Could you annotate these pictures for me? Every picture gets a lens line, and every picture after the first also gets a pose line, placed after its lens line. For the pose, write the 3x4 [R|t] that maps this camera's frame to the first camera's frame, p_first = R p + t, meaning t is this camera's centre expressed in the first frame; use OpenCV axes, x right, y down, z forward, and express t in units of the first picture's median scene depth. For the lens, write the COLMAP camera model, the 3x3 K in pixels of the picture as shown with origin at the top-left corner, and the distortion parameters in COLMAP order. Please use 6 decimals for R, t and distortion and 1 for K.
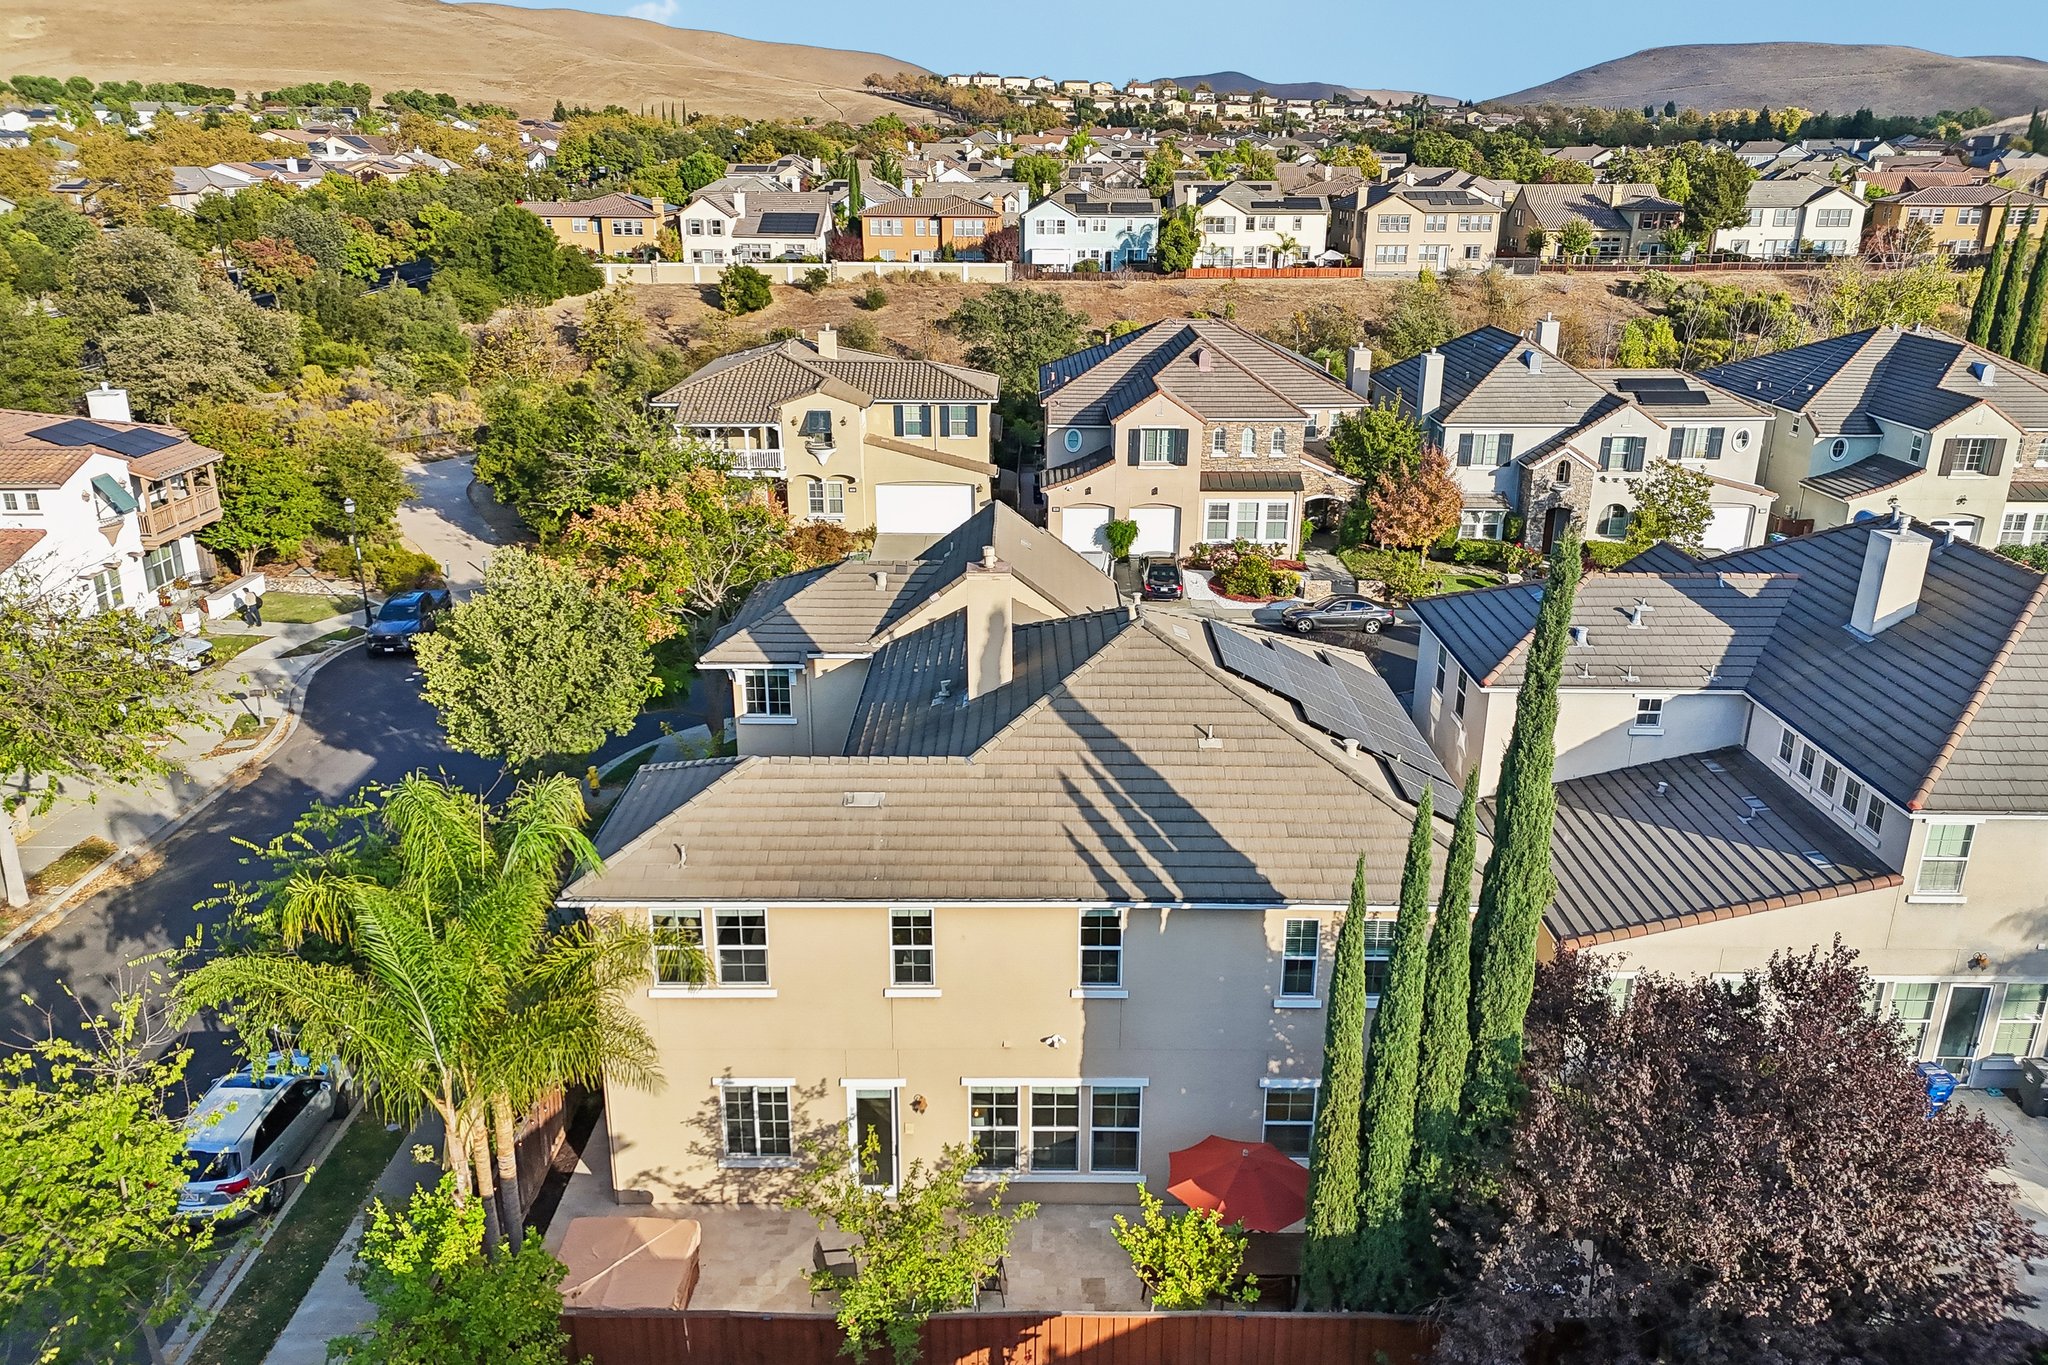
lens RADIAL K [[1493.4, 0, 1024.0], [0, 1493.4, 682.5], [0, 0, 1]] dist [0.097769, -0.116791]
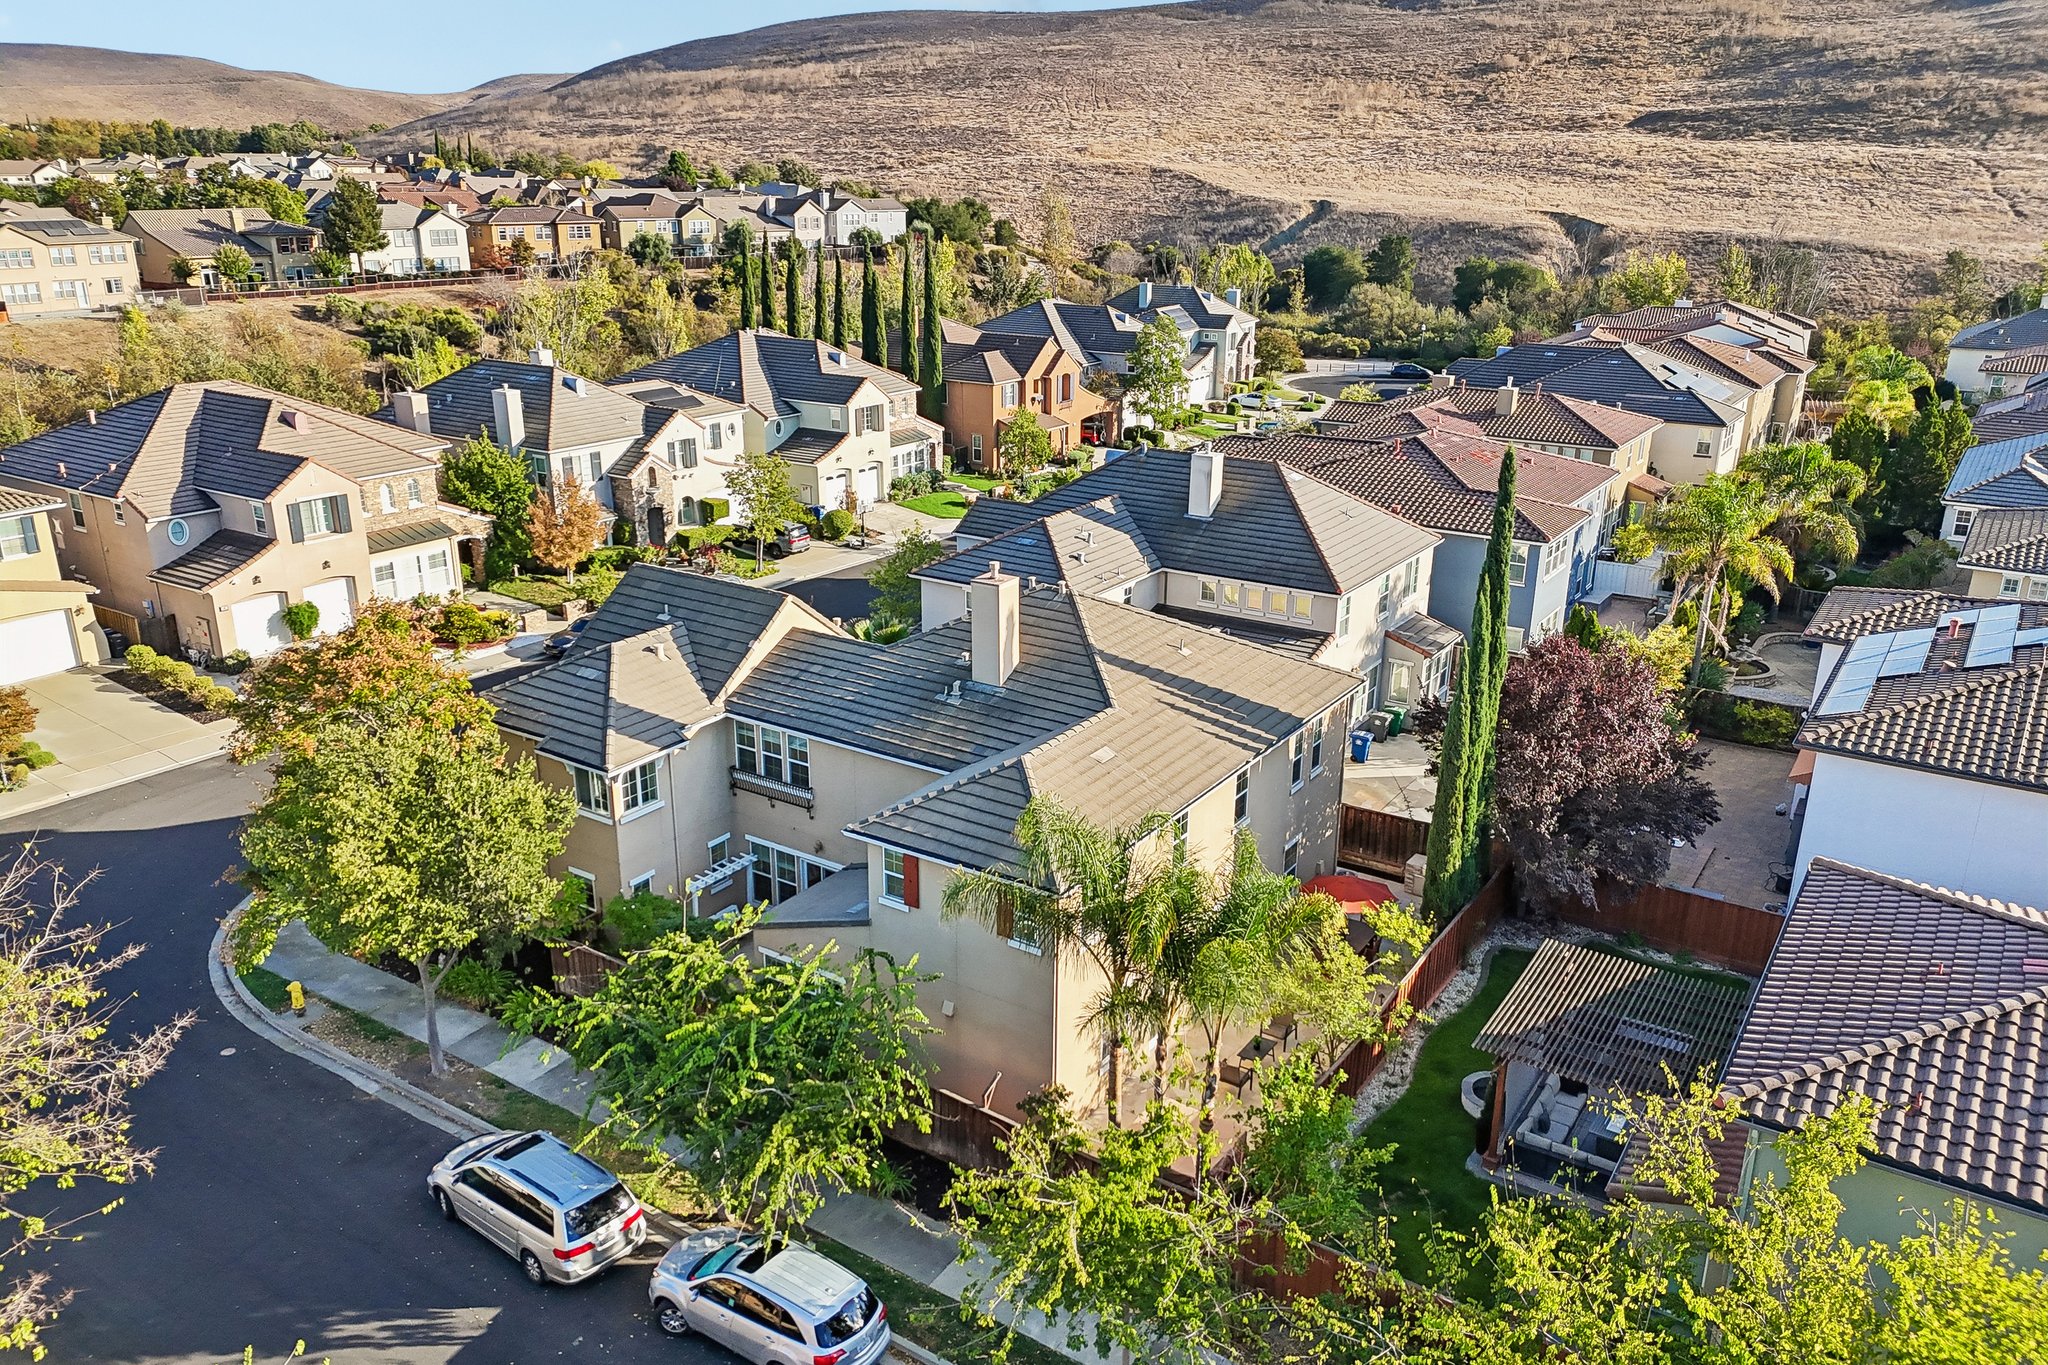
lens RADIAL K [[1493.4, 0, 1024.0], [0, 1493.4, 682.5], [0, 0, 1]] dist [0.097769, -0.116791]
pose [[0.553788, -0.272520, 0.786799, -0.428631], [0.274991, 0.951764, 0.136107, -0.066281], [-0.785939, 0.140988, 0.602016, 0.100284]]
